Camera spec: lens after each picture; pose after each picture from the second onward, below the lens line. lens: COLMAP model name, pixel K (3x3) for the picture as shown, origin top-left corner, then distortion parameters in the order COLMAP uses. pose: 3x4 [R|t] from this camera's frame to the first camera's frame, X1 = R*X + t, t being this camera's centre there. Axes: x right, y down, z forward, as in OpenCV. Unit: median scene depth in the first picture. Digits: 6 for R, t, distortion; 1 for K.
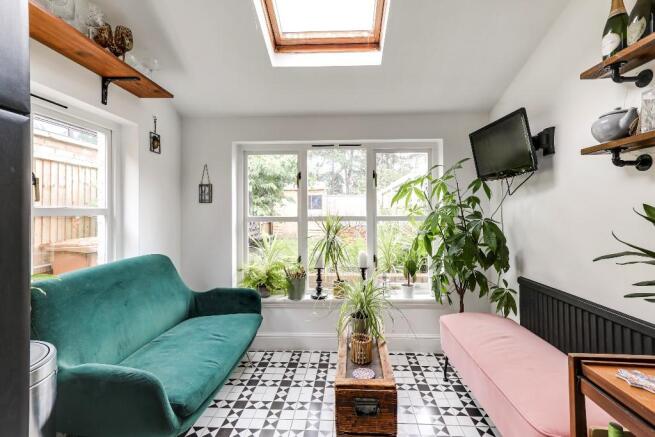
lens RADIAL K [[304.7, 0, 328.2], [0, 304.7, 205.7], [0, 0, 1]] dist [0.020291, -0.000011]
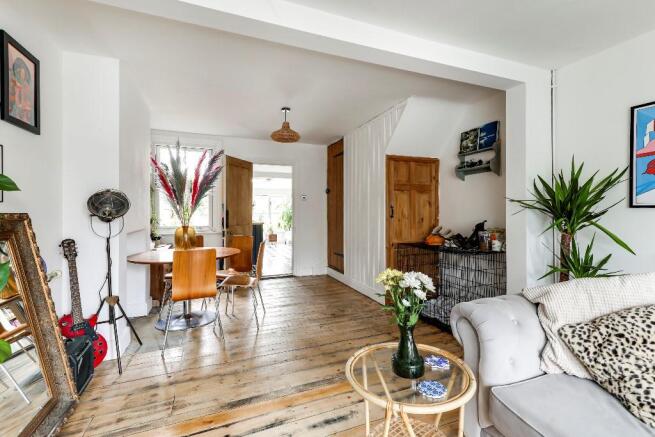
lens RADIAL K [[291.8, 0, 331.1], [0, 291.8, 209.8], [0, 0, 1]] dist [0.016746, 0.000031]
pose [[0.905939, 0.005282, 0.423375, -0.920169], [-0.008269, 0.999952, 0.005219, -0.037753], [-0.423328, -0.008229, 0.905939, -3.454185]]
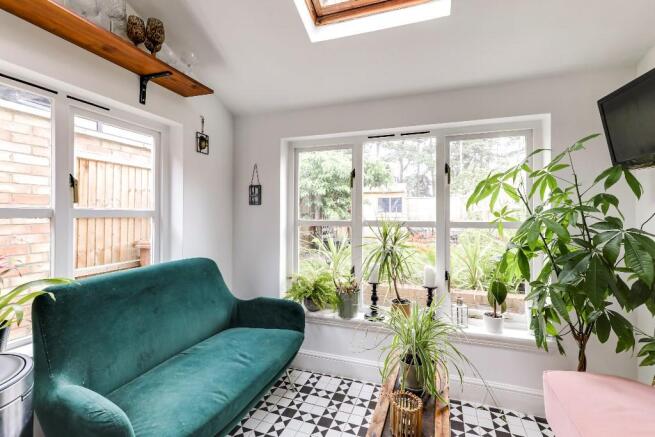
lens RADIAL K [[291.8, 0, 331.1], [0, 291.8, 209.8], [0, 0, 1]] dist [0.016746, 0.000031]
pose [[0.958270, 0.003648, -0.285841, 0.094869], [-0.002555, 0.999988, 0.004197, 0.001833], [0.285853, -0.003291, 0.958268, 0.226040]]
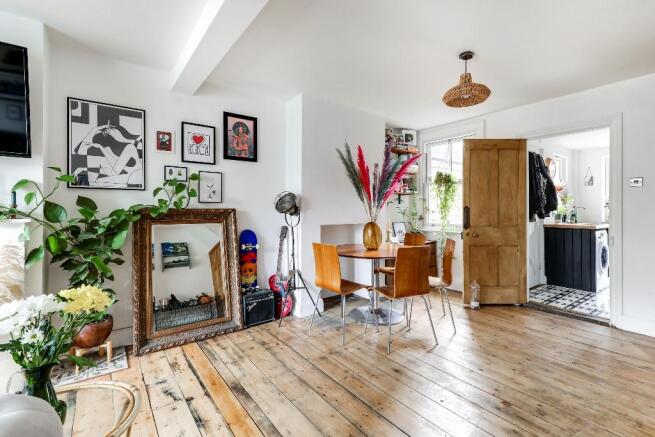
lens RADIAL K [[296.6, 0, 339.6], [0, 296.6, 208.1], [0, 0, 1]] dist [0.002239, 0.000066]
pose [[0.663978, 0.003333, -0.747745, -0.027501], [0.006969, 0.999919, 0.010645, -0.033099], [0.747720, -0.012279, 0.663901, -2.993961]]
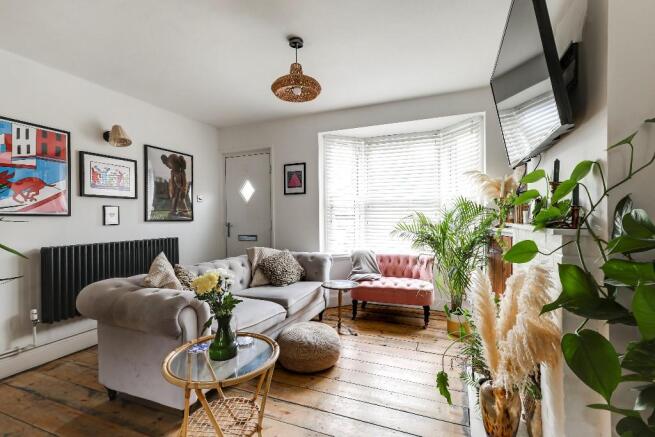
lens RADIAL K [[295.2, 0, 329.4], [0, 295.2, 219.1], [0, 0, 1]] dist [-0.000499, -0.000040]
pose [[-0.942933, 0.009773, 0.332839, -0.972661], [0.006690, 0.999923, -0.010406, -0.013781], [-0.332915, -0.007585, -0.942926, -2.537242]]
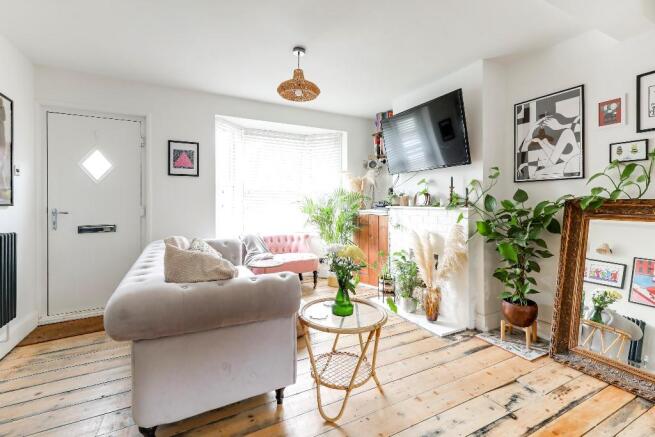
lens RADIAL K [[291.8, 0, 327.6], [0, 291.8, 203.9], [0, 0, 1]] dist [-0.003428, -0.000014]
pose [[-0.865071, 0.006085, -0.501612, -0.167401], [0.010553, 0.999926, -0.006069, -0.014993], [0.501538, -0.010544, -0.865071, -2.418657]]
